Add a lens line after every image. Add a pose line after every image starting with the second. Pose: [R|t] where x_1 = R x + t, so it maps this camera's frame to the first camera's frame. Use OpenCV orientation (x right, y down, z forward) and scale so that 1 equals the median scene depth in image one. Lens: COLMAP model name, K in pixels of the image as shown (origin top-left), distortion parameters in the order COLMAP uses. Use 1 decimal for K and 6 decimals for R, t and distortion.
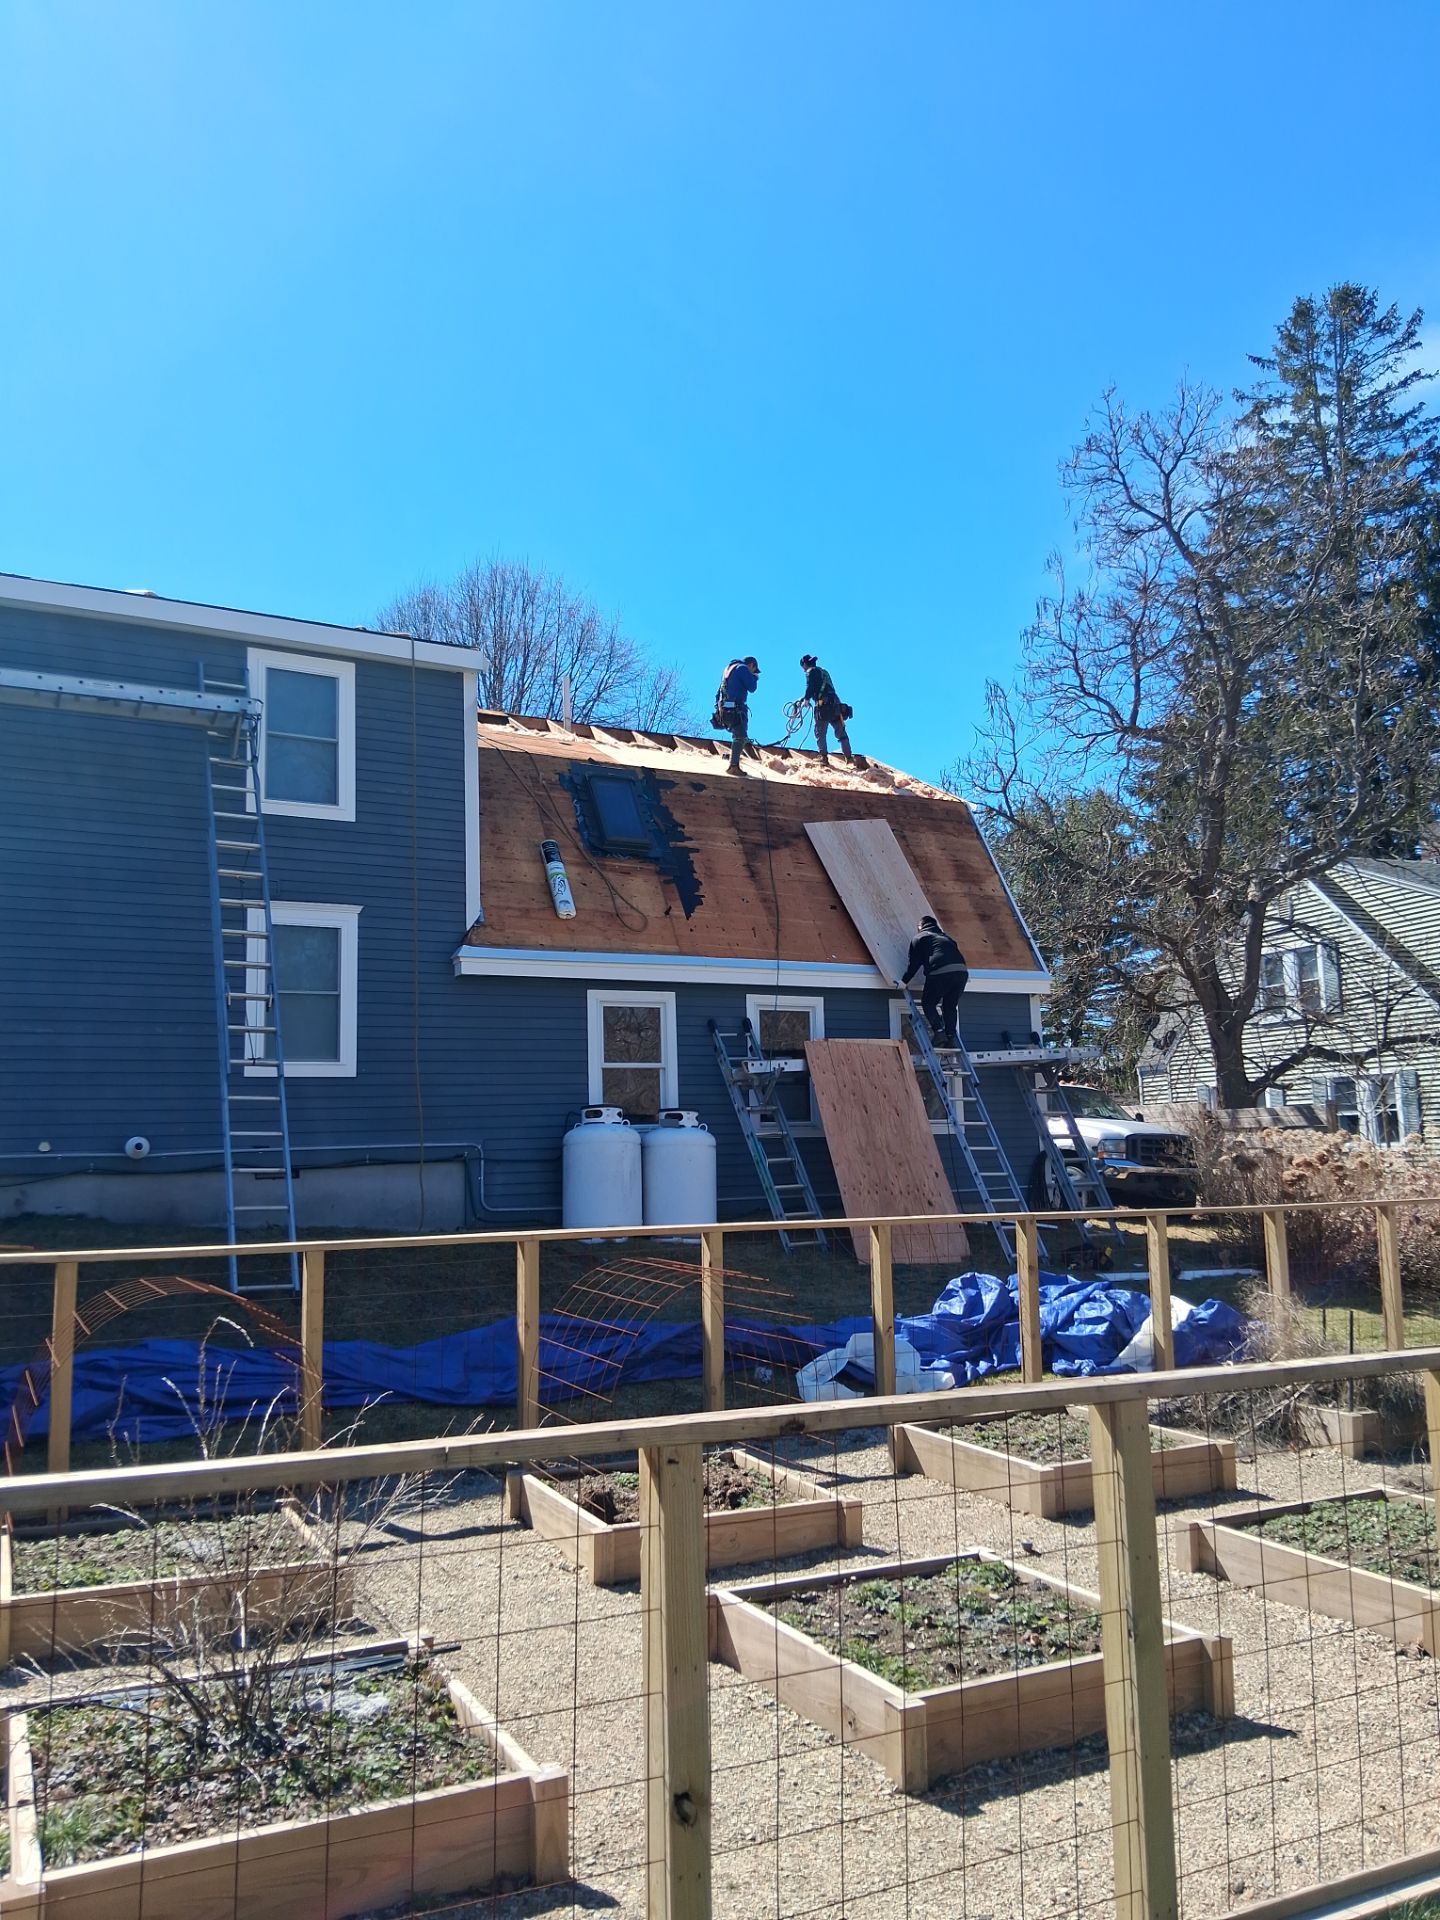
lens RADIAL K [[1414.9, 0, 717.0], [0, 1414.9, 917.0], [0, 0, 1]] dist [0.004230, 0.000045]
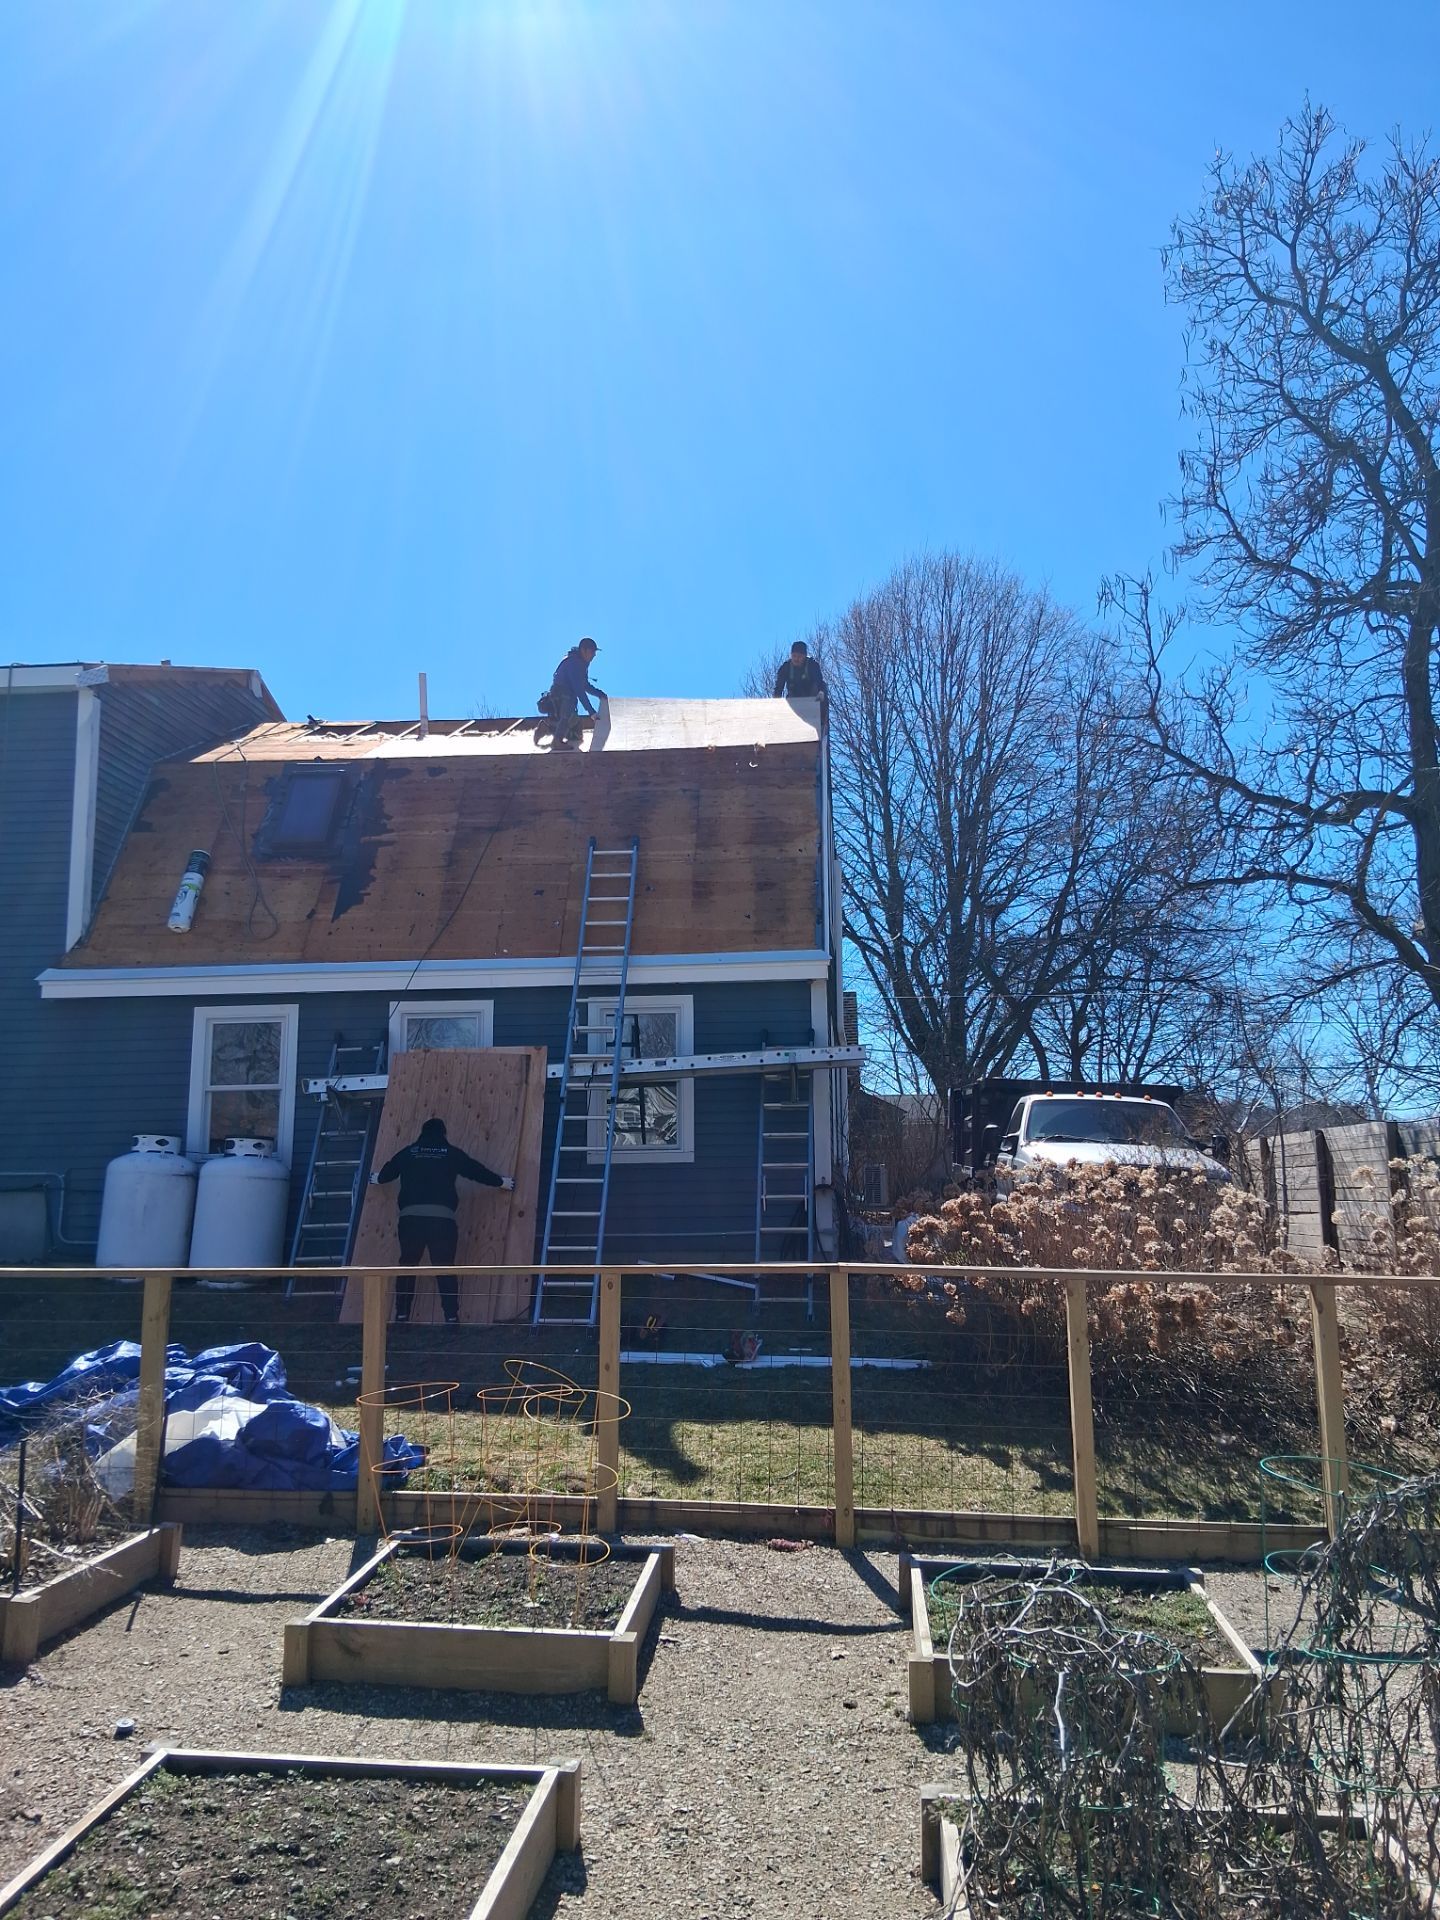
lens RADIAL K [[1414.9, 0, 717.0], [0, 1414.9, 917.0], [0, 0, 1]] dist [0.004230, 0.000045]
pose [[0.853544, -0.084676, -0.514093, 0.668234], [0.077213, 0.996368, -0.035915, 0.051209], [0.515267, -0.009040, 0.856982, 0.372648]]
